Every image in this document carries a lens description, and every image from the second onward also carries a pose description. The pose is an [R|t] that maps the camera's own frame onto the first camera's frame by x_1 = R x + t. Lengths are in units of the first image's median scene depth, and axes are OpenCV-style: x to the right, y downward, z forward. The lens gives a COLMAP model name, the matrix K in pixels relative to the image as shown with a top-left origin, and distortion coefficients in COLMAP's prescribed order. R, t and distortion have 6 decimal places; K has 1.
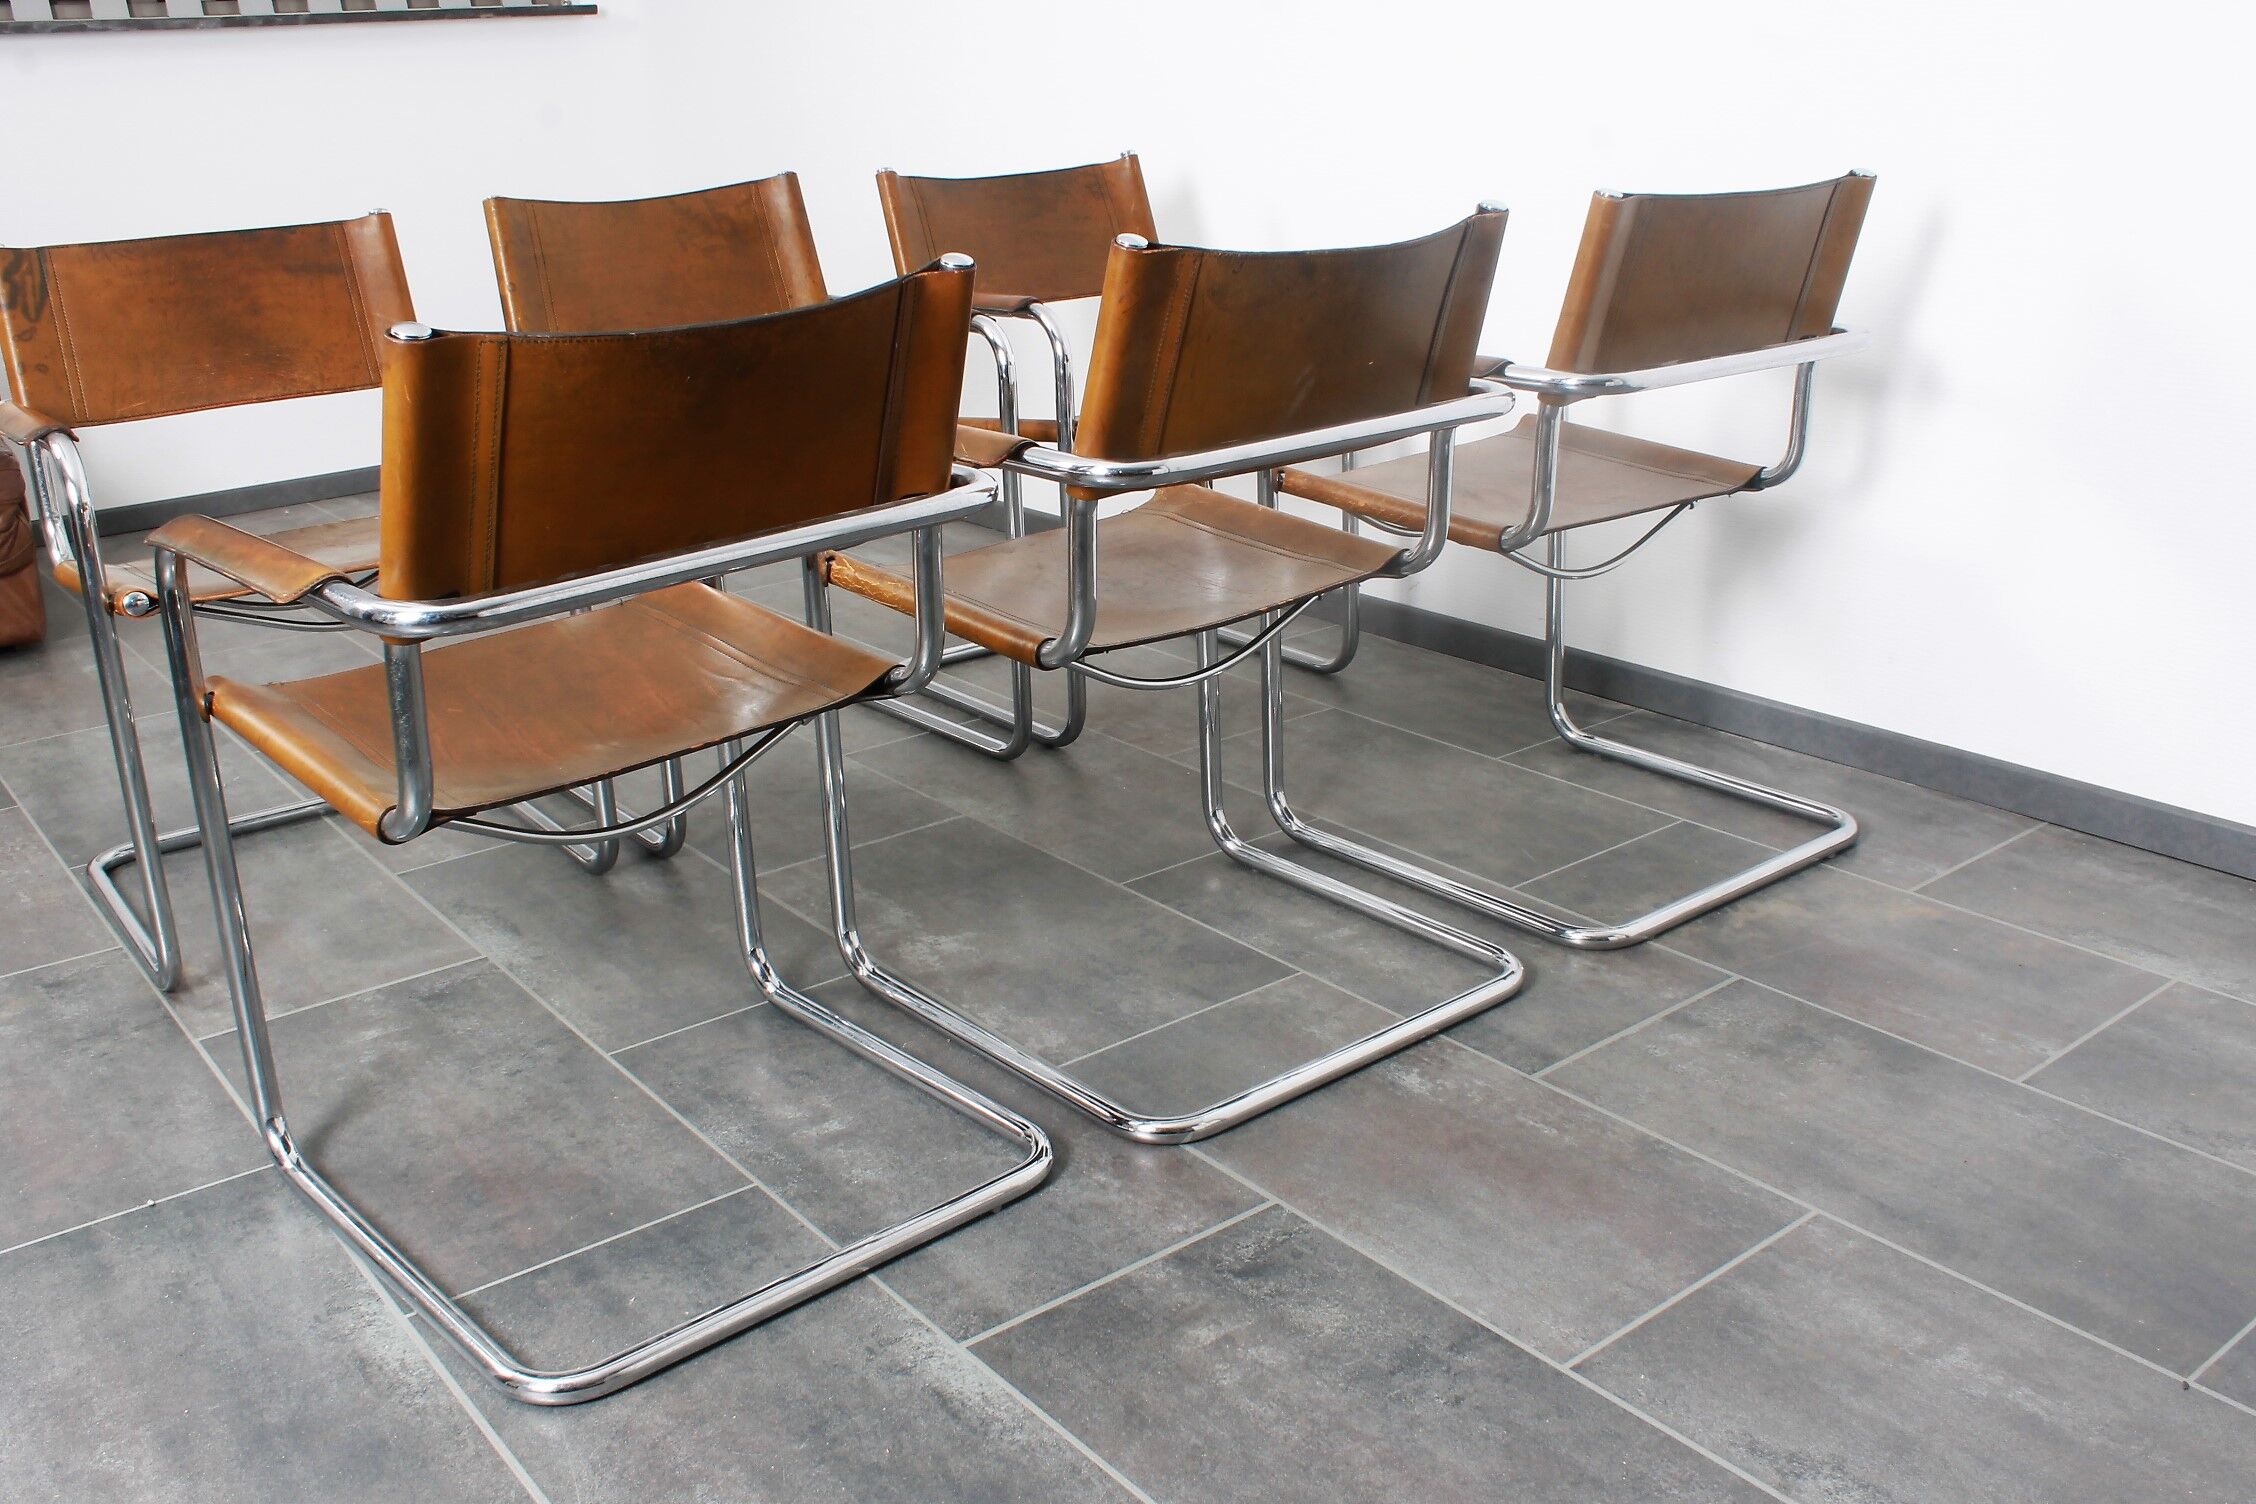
lens RADIAL K [[1918.6, 0, 1128.0], [0, 1918.6, 752.0], [0, 0, 1]] dist [-0.179616, 0.156994]
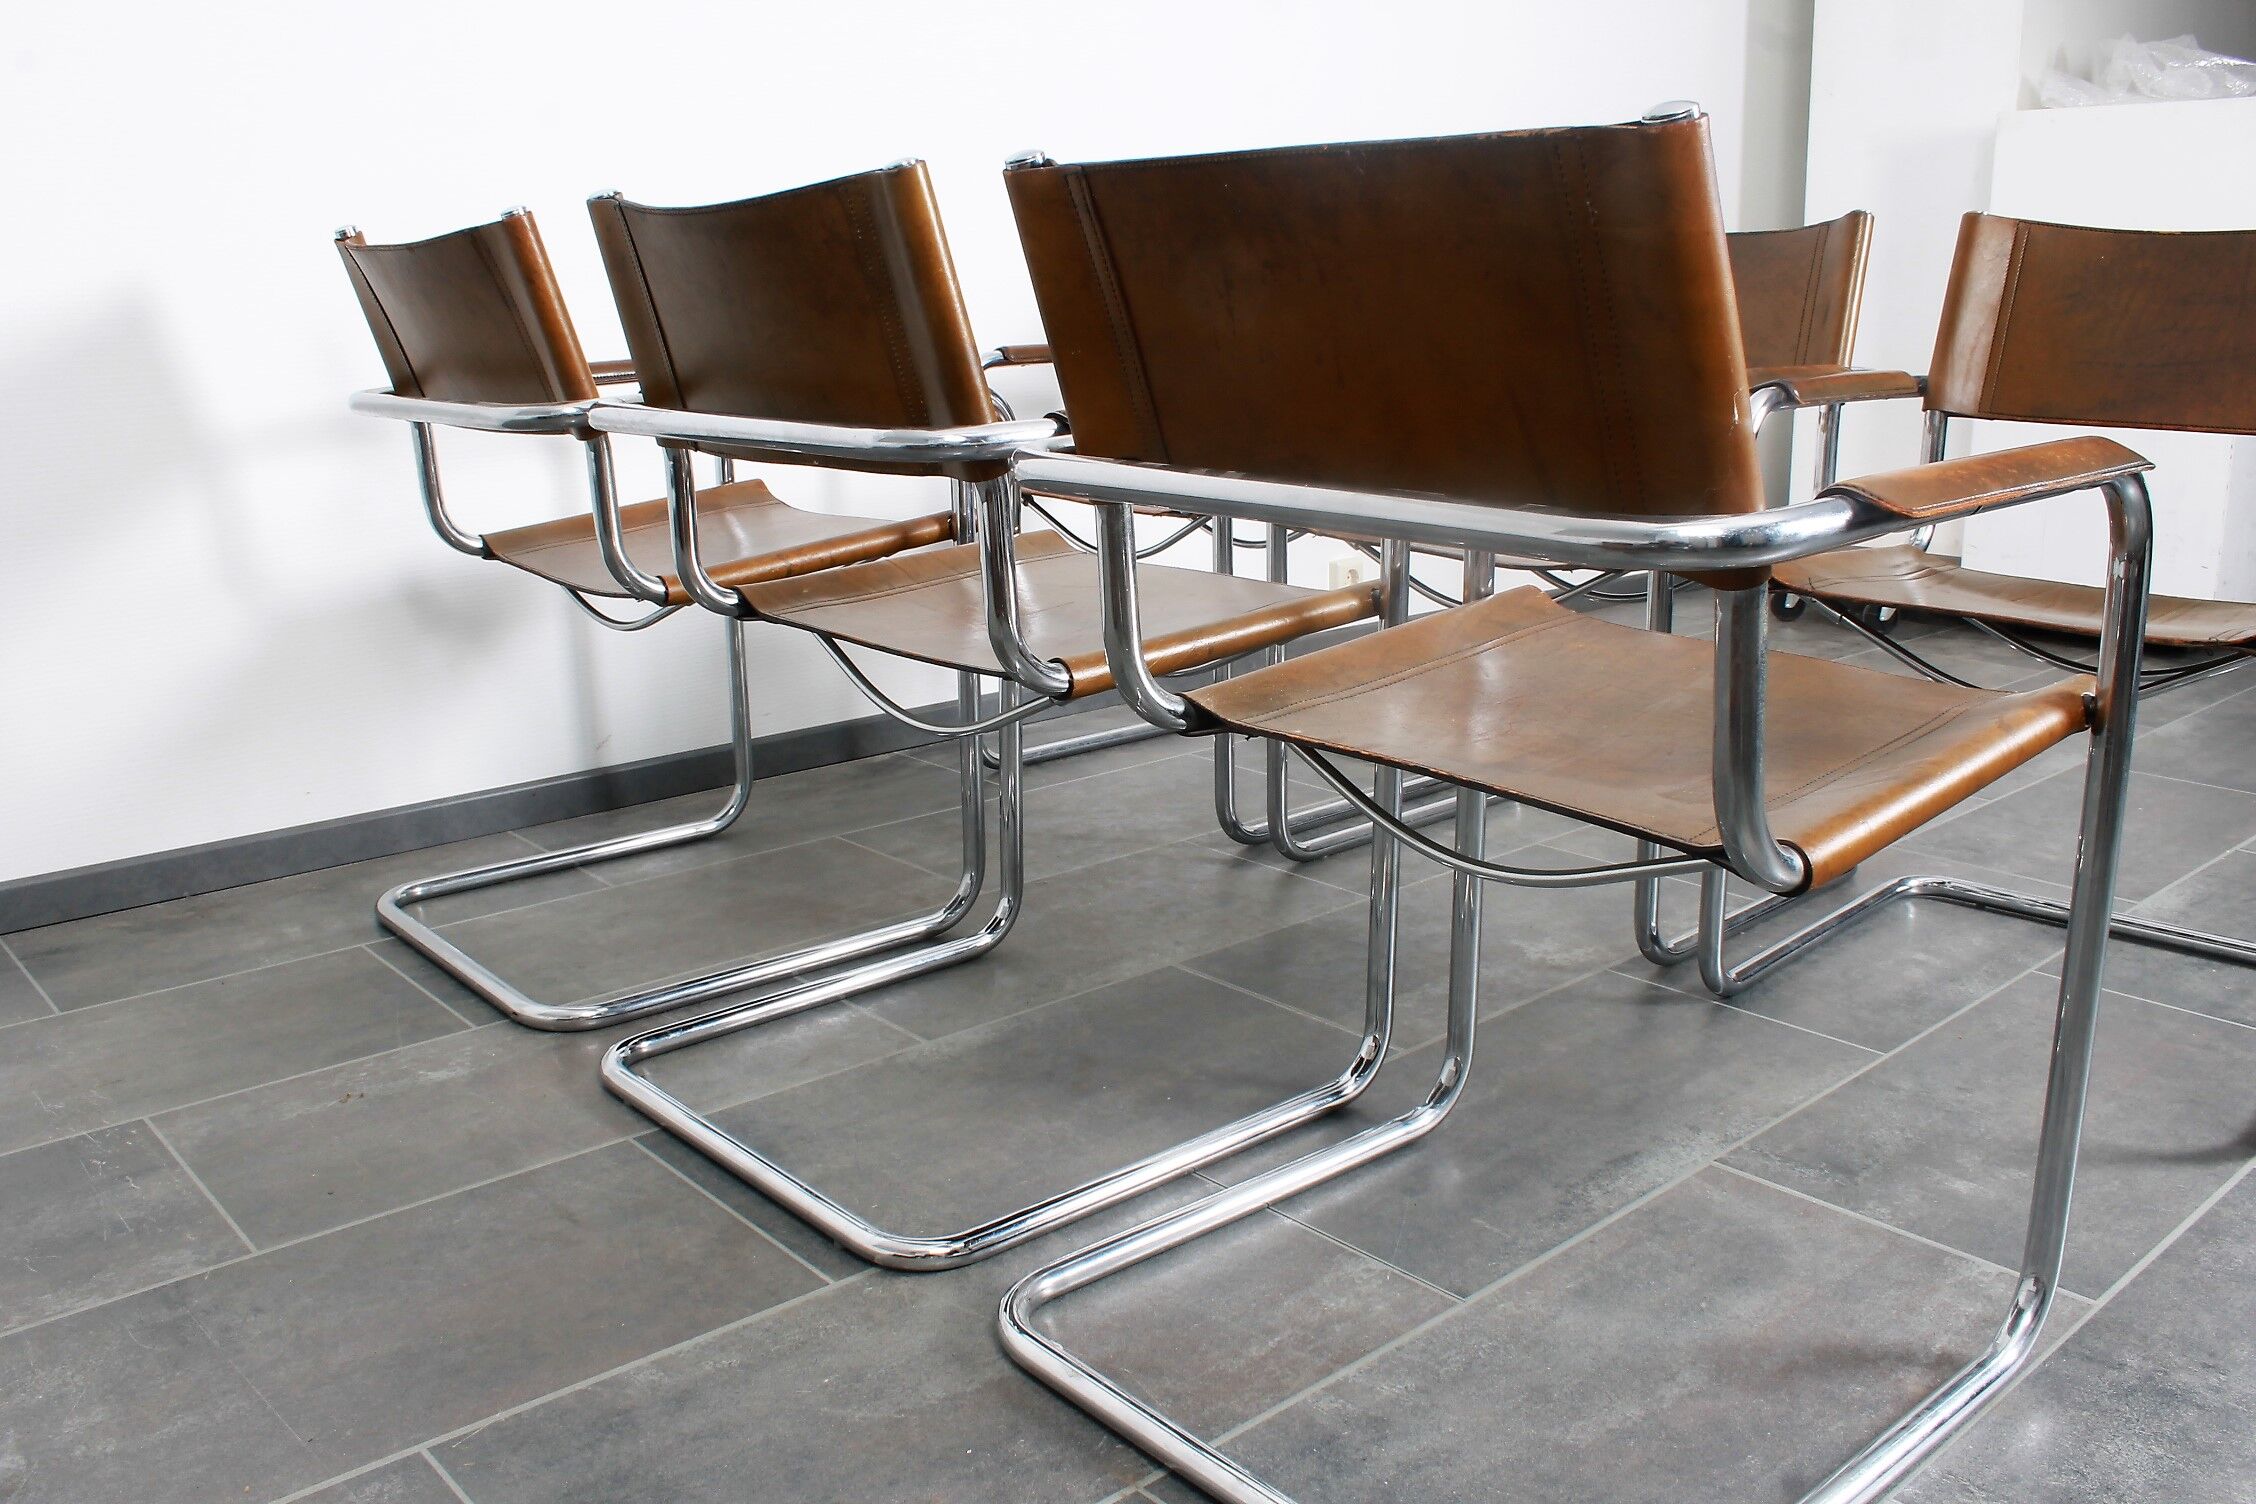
lens RADIAL K [[1918.6, 0, 1128.0], [0, 1918.6, 752.0], [0, 0, 1]] dist [-0.179616, 0.156994]
pose [[-0.018090, -0.228634, 0.973344, -1.115328], [0.355572, 0.908391, 0.219986, -0.304987], [-0.934474, 0.350074, 0.064864, 1.225415]]
